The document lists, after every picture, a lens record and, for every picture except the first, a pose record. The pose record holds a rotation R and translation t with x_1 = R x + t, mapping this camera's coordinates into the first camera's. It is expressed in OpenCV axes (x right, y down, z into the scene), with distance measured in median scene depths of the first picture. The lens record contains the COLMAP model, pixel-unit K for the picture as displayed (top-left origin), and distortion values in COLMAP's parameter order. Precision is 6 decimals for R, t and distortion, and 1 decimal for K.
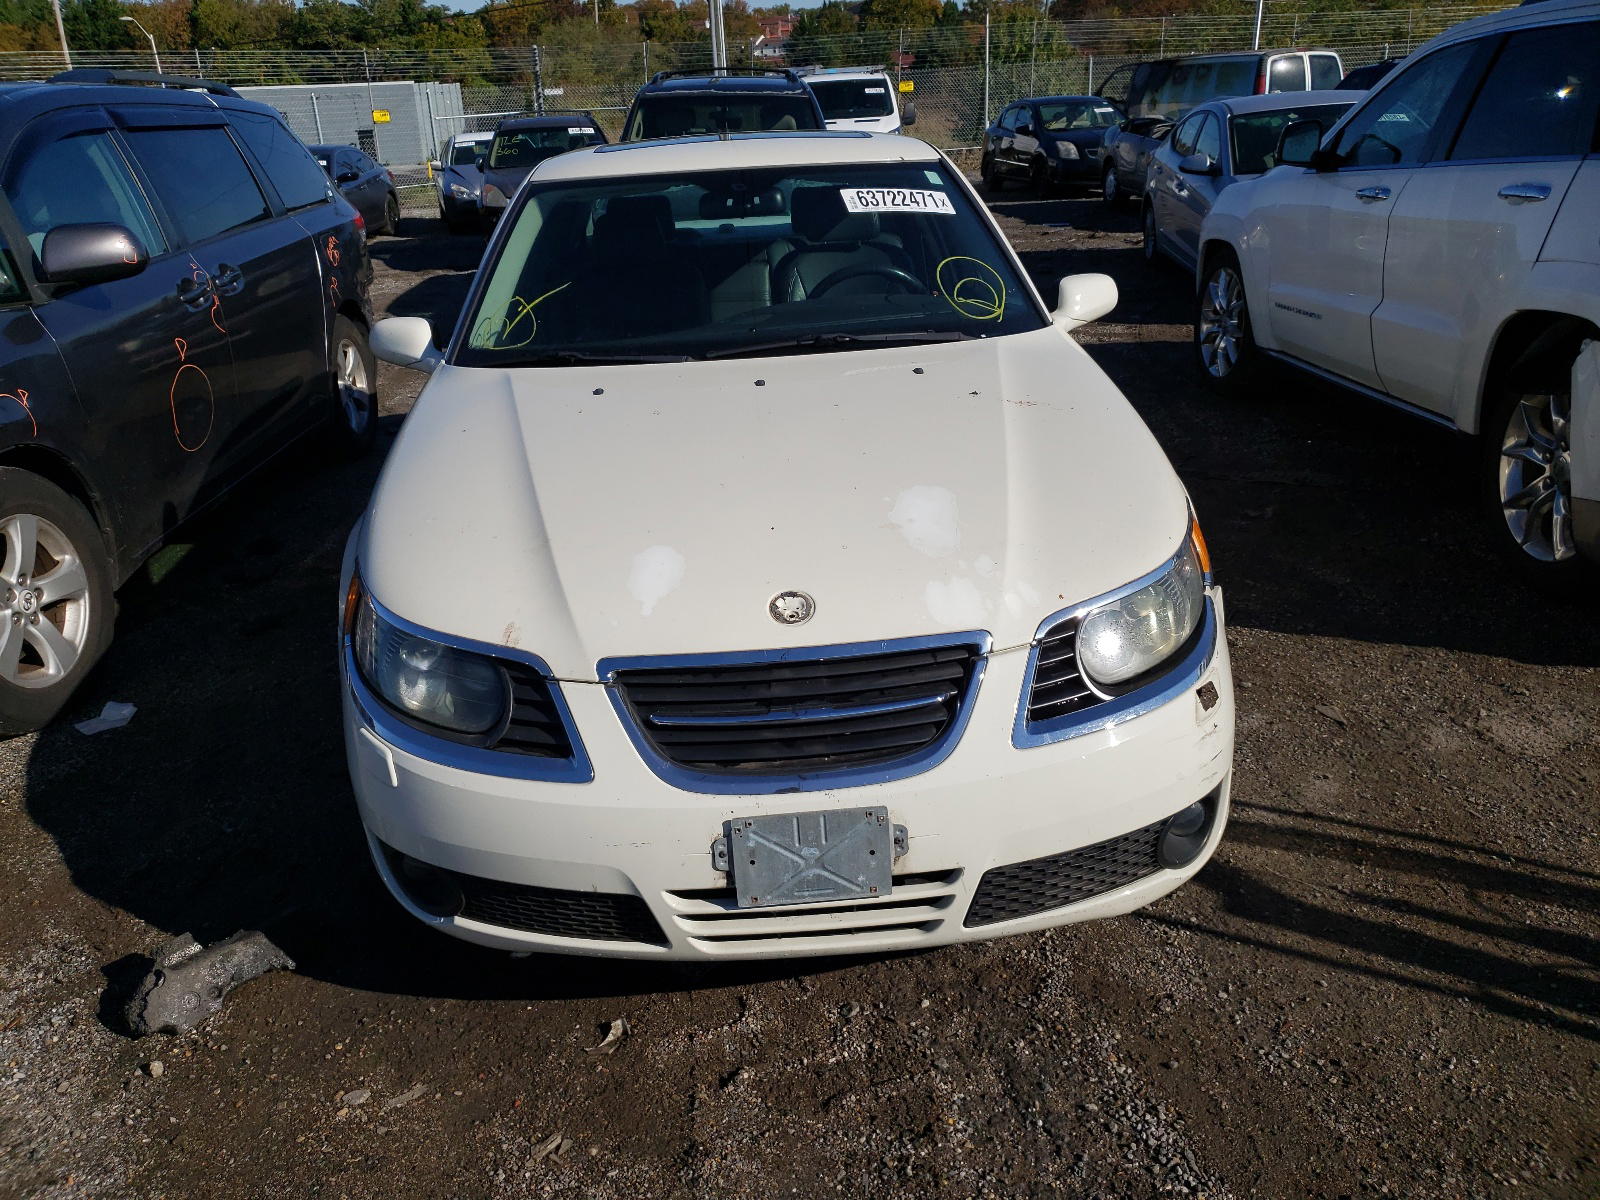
lens RADIAL K [[1196.8, 0, 800.0], [0, 1196.8, 600.0], [0, 0, 1]] dist [0.034835, 0.000557]
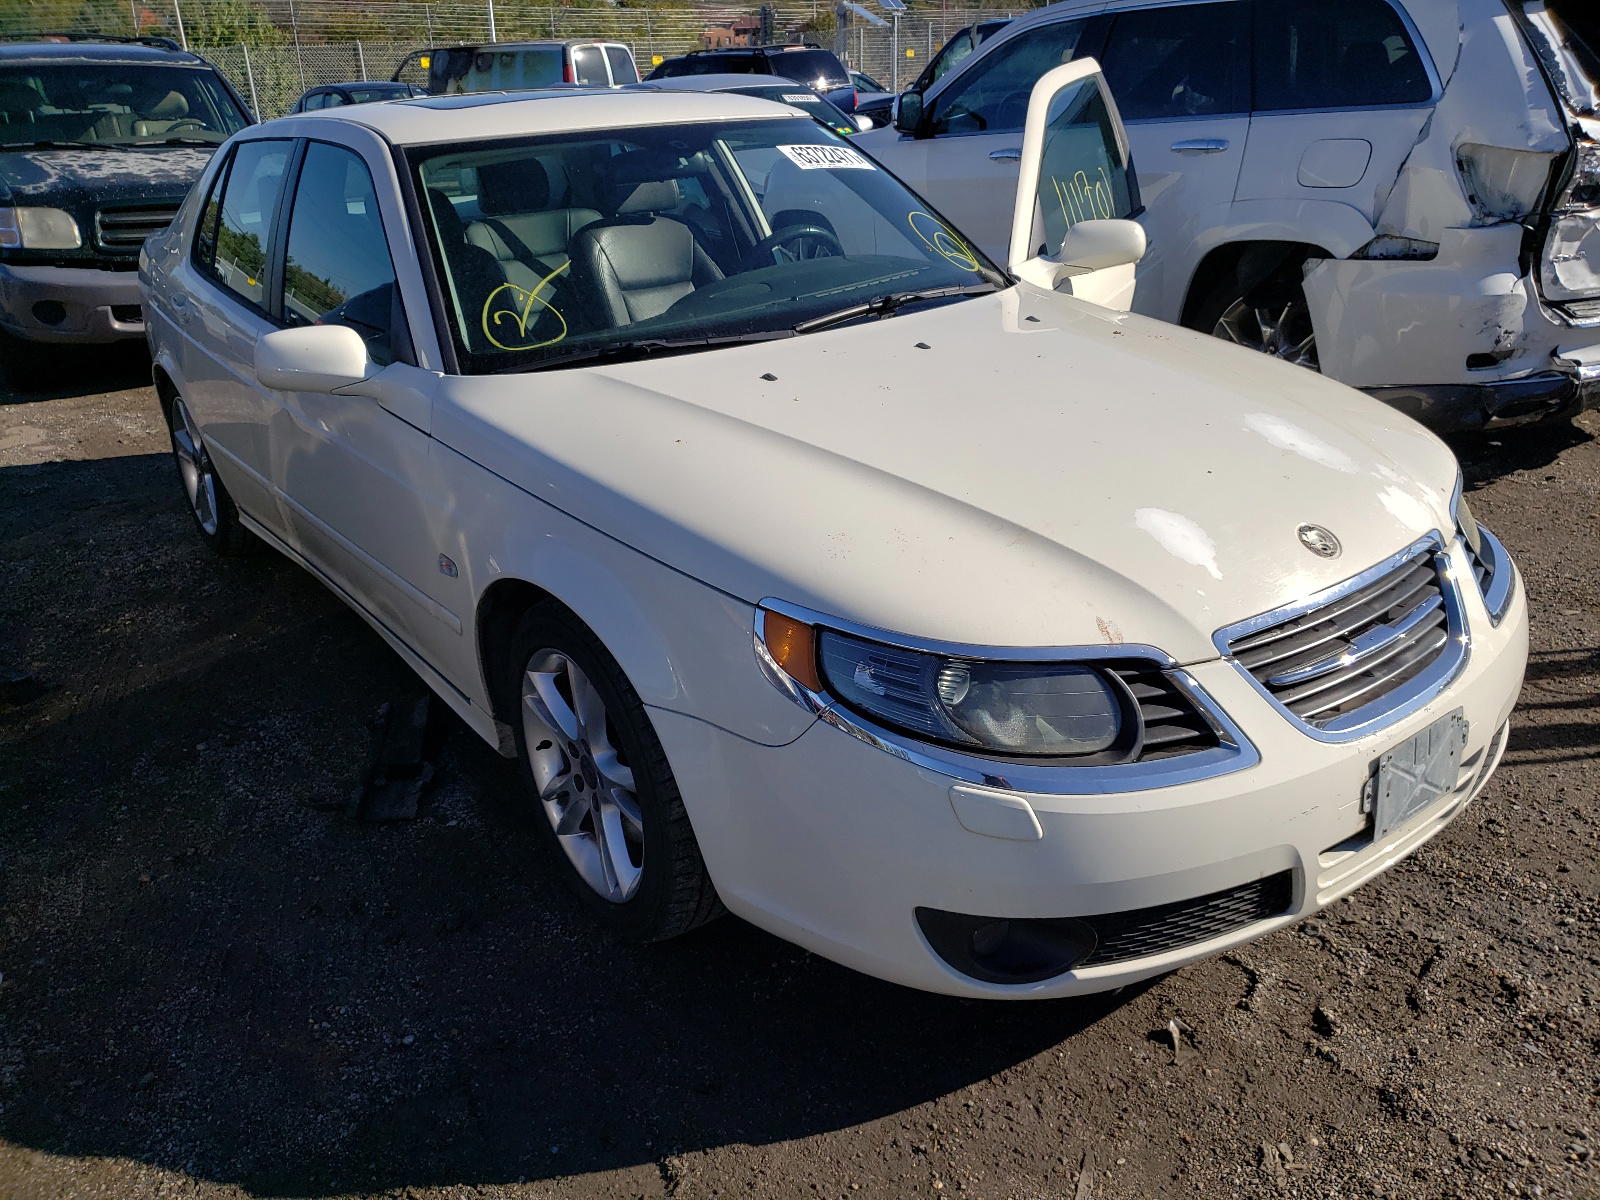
lens RADIAL K [[1196.8, 0, 800.0], [0, 1196.8, 600.0], [0, 0, 1]] dist [0.034835, 0.000557]
pose [[0.844747, -0.204505, 0.494550, -0.552569], [0.201114, 0.977681, 0.060763, -0.058565], [-0.495939, 0.048131, 0.867023, 0.228616]]
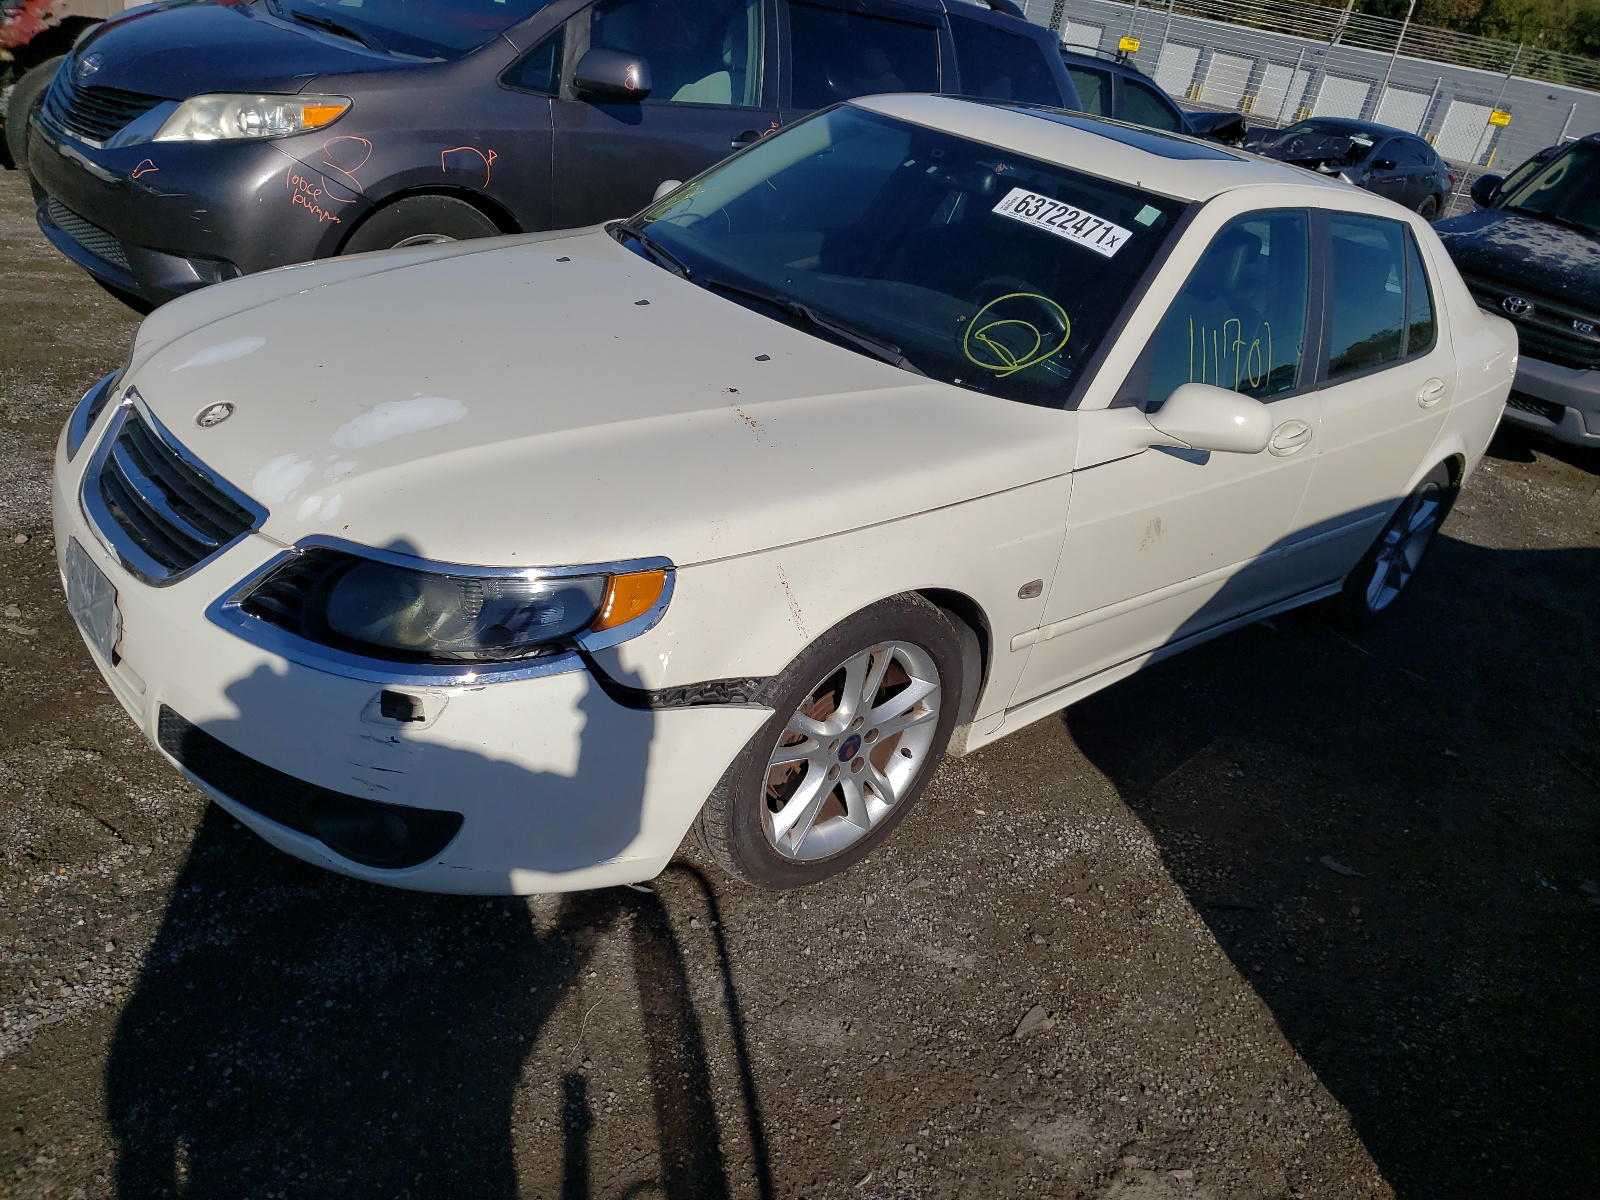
lens RADIAL K [[1196.8, 0, 800.0], [0, 1196.8, 600.0], [0, 0, 1]] dist [0.034835, 0.000557]
pose [[0.627524, 0.500475, -0.596438, 0.696725], [-0.486452, 0.850141, 0.201553, -0.215131], [0.607929, 0.163660, 0.776941, 0.318281]]
